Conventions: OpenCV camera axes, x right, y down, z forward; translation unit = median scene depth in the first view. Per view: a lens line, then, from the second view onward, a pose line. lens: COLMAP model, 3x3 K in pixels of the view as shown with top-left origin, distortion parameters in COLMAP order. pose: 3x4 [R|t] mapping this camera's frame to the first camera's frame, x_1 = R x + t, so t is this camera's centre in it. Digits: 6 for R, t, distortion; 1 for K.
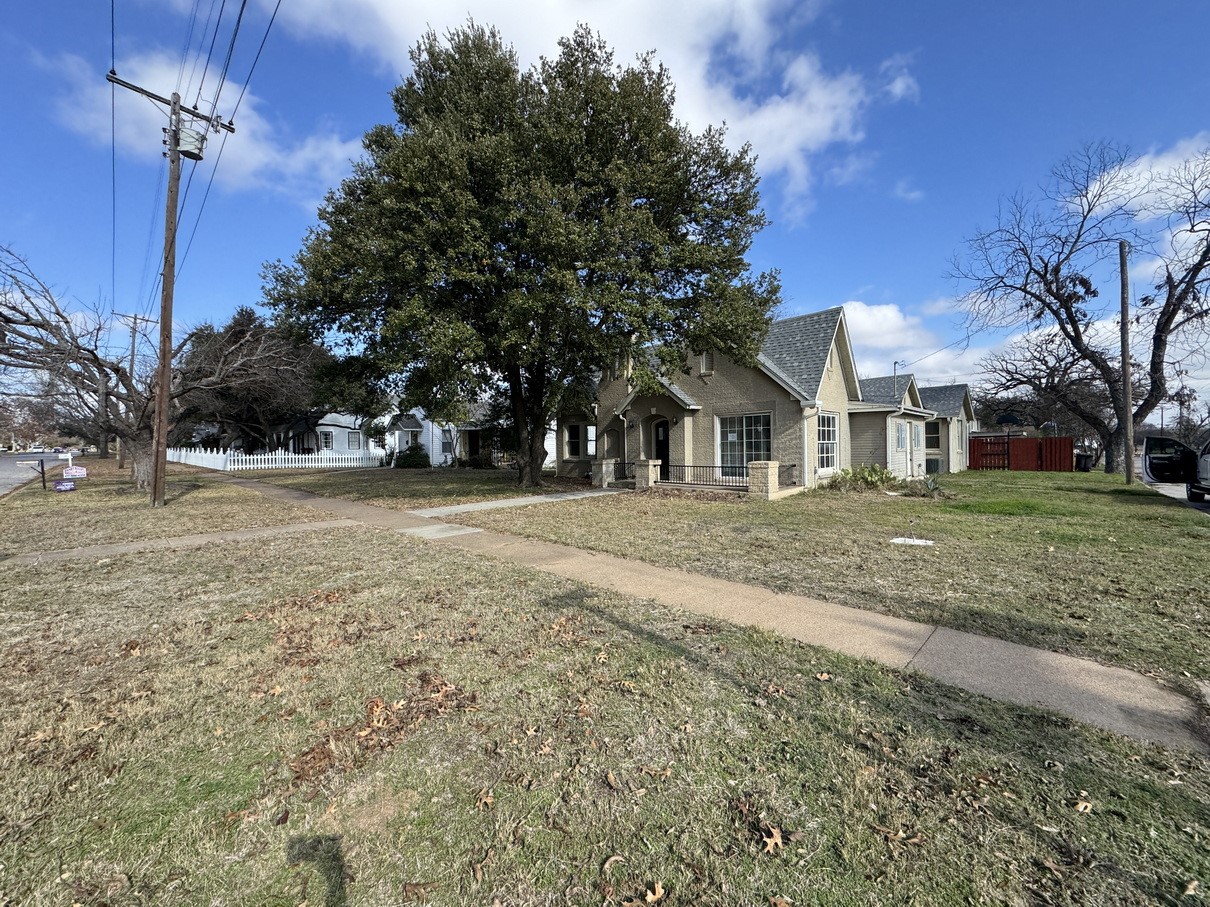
lens RADIAL K [[484.1, 0, 603.5], [0, 484.1, 449.0], [0, 0, 1]] dist [-0.003900, 0.000474]
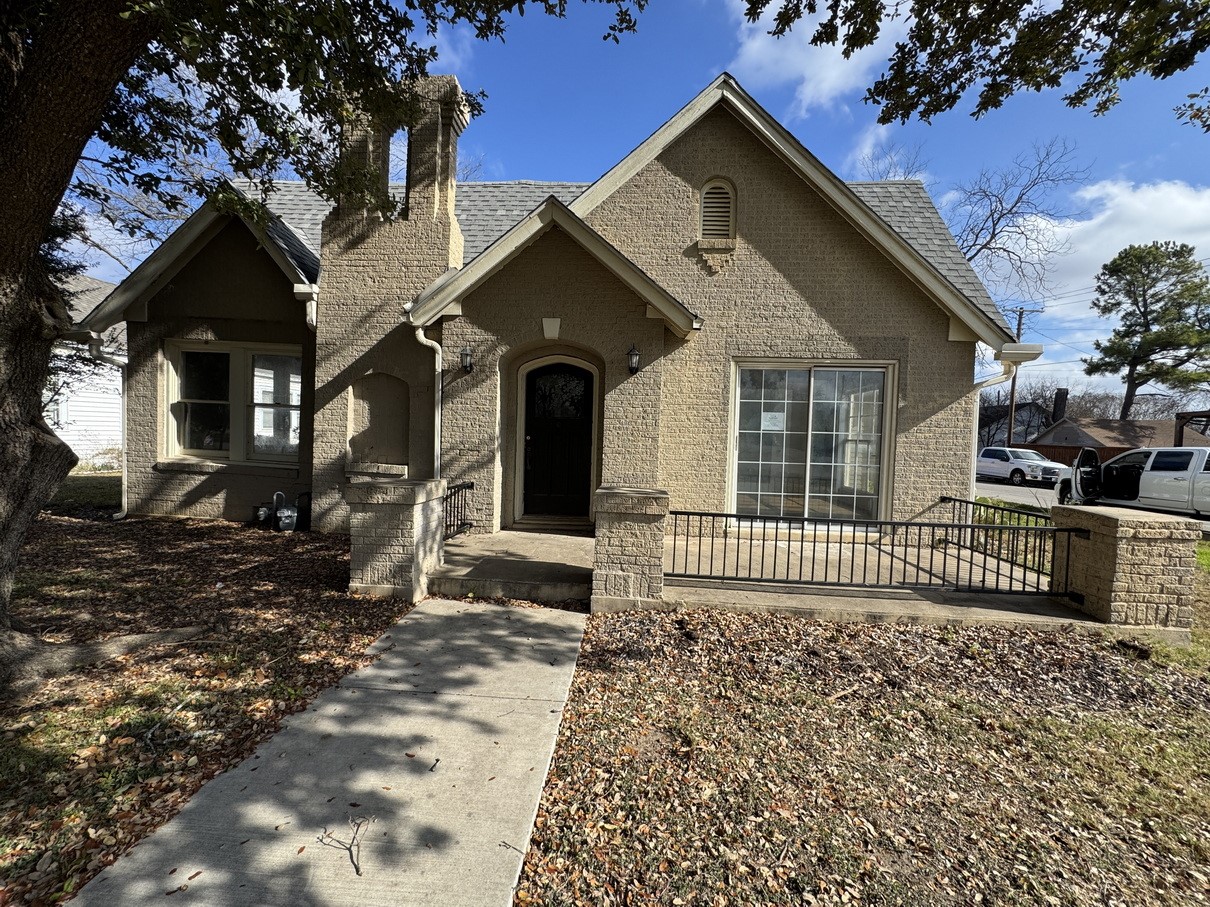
lens RADIAL K [[484.1, 0, 608.6], [0, 484.1, 452.0], [0, 0, 1]] dist [-0.003900, 0.000474]
pose [[0.760064, 0.014888, 0.649677, -0.085392], [-0.039780, 0.998929, 0.023648, -0.004271], [-0.648629, -0.043818, 0.759842, 0.774779]]
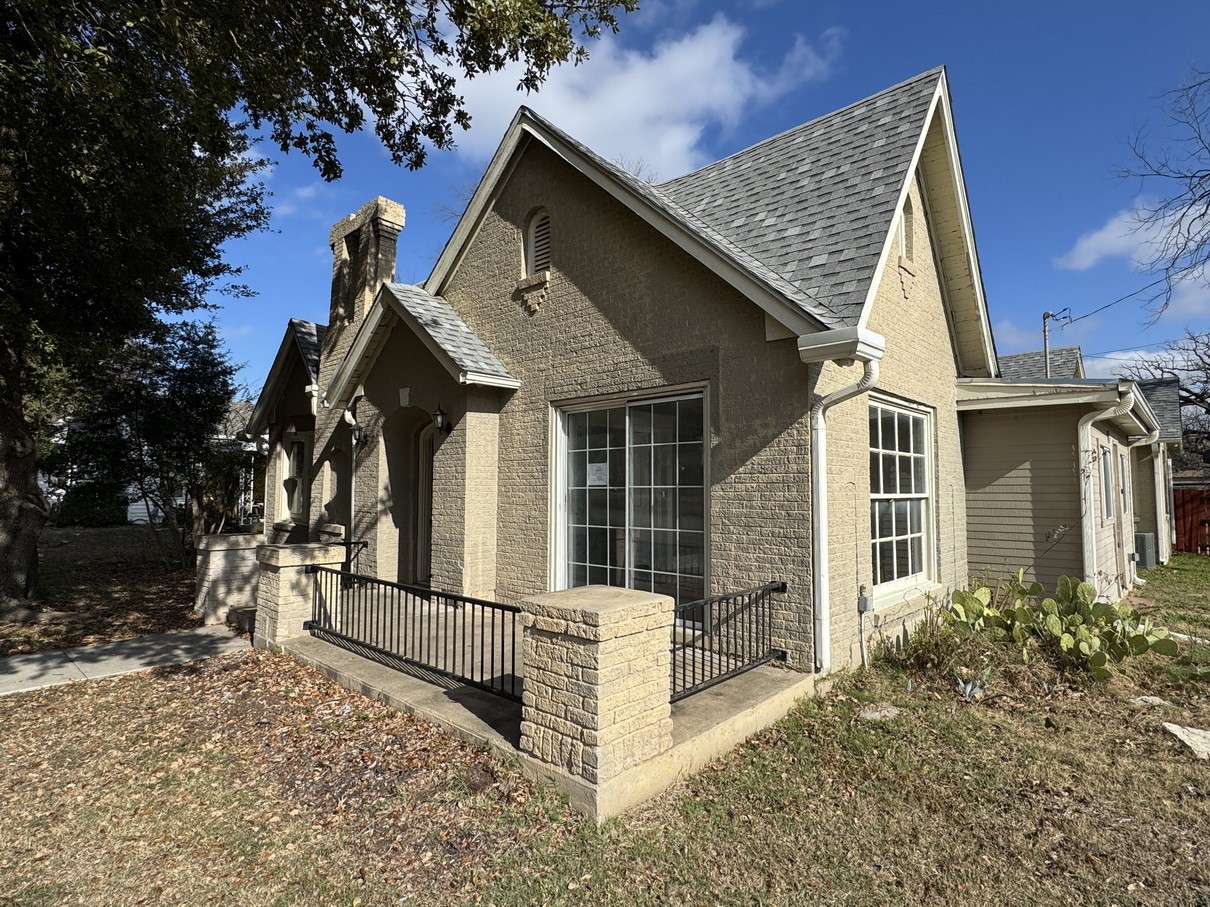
lens RADIAL K [[642.8, 0, 598.4], [0, 642.8, 448.4], [0, 0, 1]] dist [-0.003443, 0.000596]
pose [[0.999752, 0.019103, 0.011414, 0.257225], [-0.018288, 0.997543, -0.067630, -0.013458], [-0.012678, 0.067405, 0.997645, 0.575302]]
